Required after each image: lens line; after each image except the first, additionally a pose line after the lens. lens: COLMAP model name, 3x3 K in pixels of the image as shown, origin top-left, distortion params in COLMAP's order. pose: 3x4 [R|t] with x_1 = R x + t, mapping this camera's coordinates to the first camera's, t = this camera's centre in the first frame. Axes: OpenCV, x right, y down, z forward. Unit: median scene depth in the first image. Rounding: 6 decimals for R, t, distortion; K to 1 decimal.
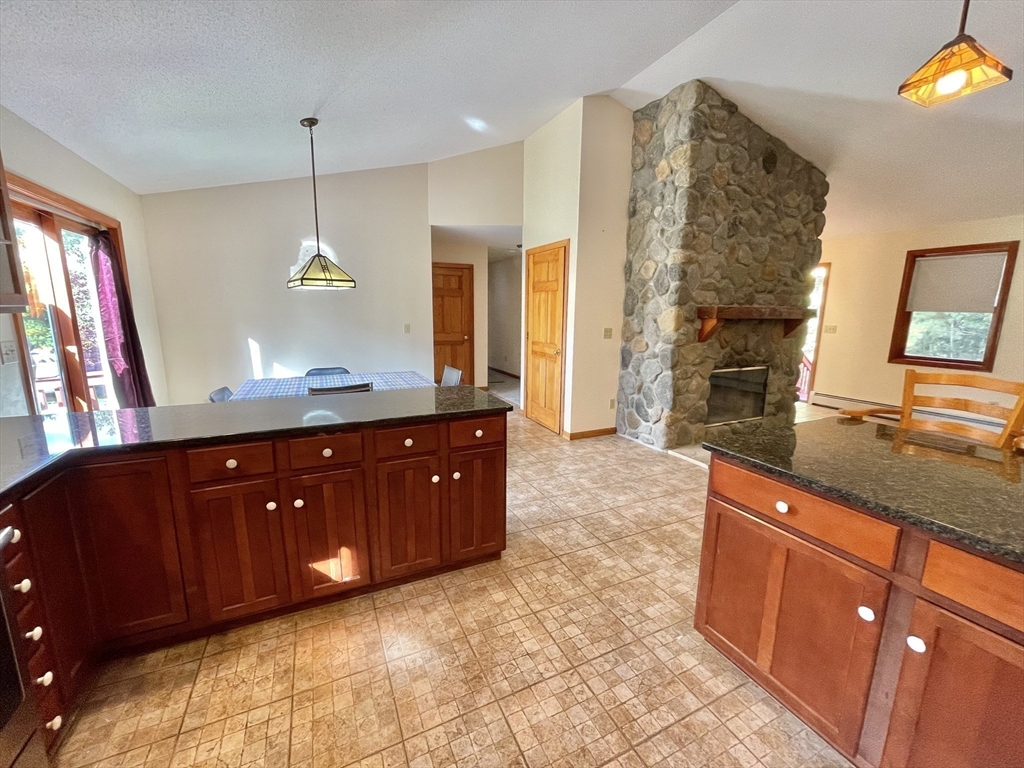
lens RADIAL K [[415.6, 0, 504.9], [0, 415.6, 384.8], [0, 0, 1]] dist [-0.003354, -0.000100]
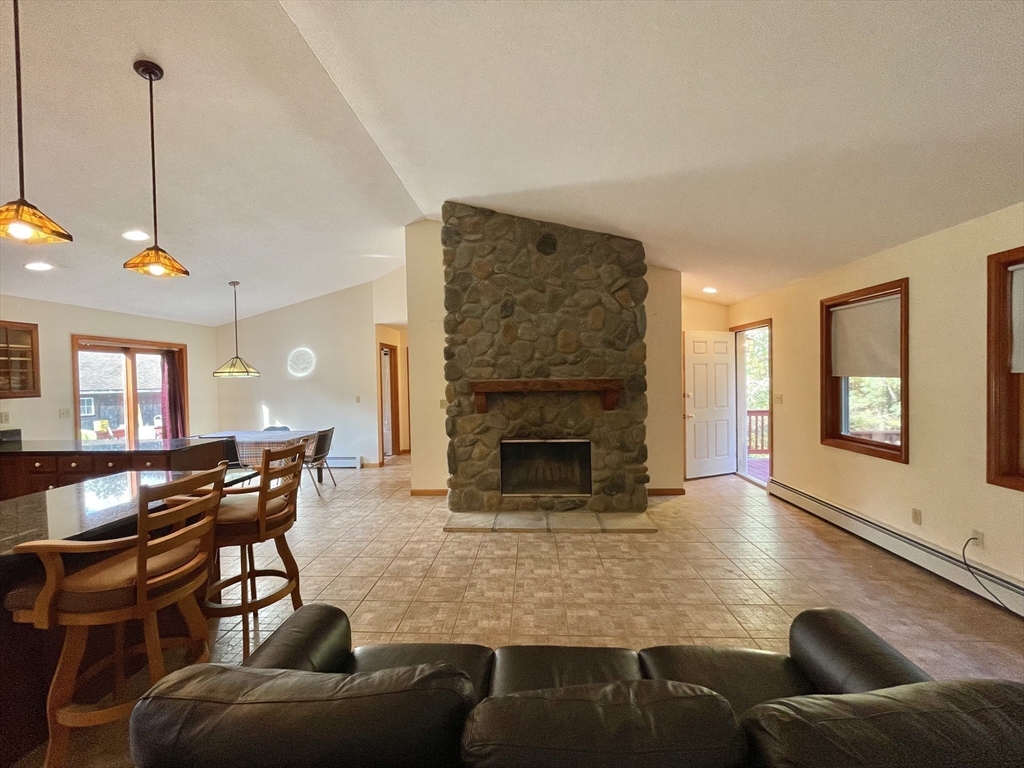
lens RADIAL K [[415.6, 0, 504.9], [0, 415.6, 384.8], [0, 0, 1]] dist [-0.003354, -0.000100]
pose [[0.875317, -0.017146, -0.483245, 1.033557], [-0.058494, 0.988277, -0.141018, -0.026635], [0.479998, 0.151702, 0.864054, 0.082371]]
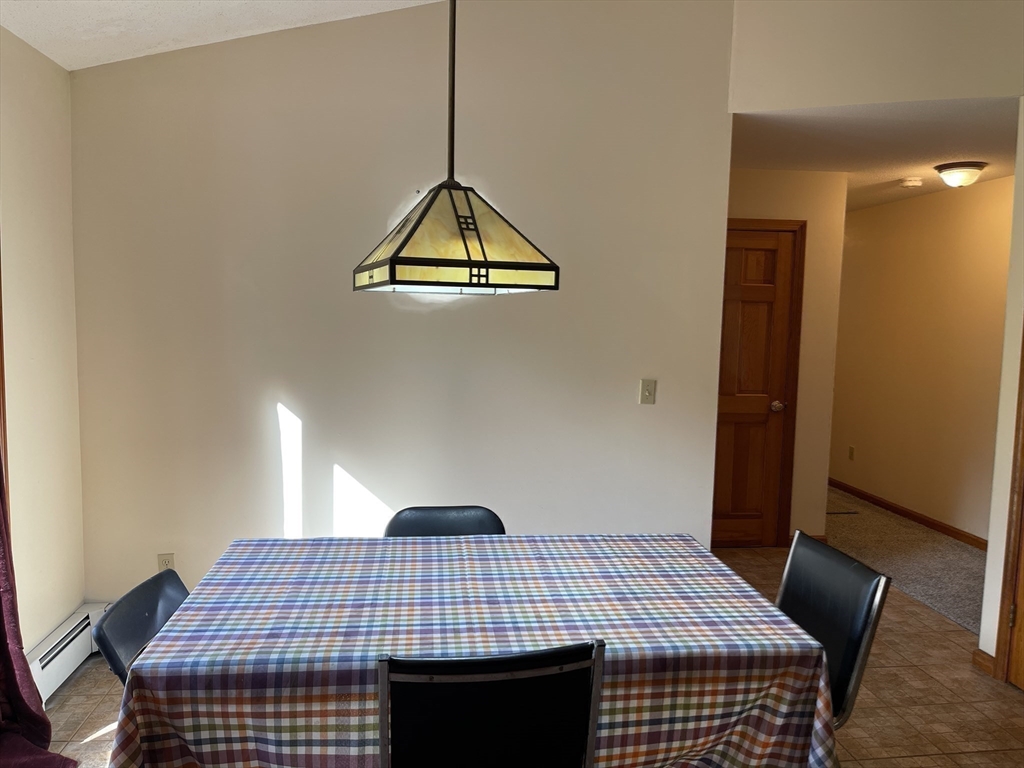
lens RADIAL K [[733.3, 0, 512.0], [0, 733.3, 384.0], [0, 0, 1]] dist [0.249360, 0.000130]
pose [[0.950324, 0.037852, -0.308952, -0.182444], [-0.065701, 0.994608, -0.080236, -0.098543], [0.304249, 0.096549, 0.947687, 0.401624]]
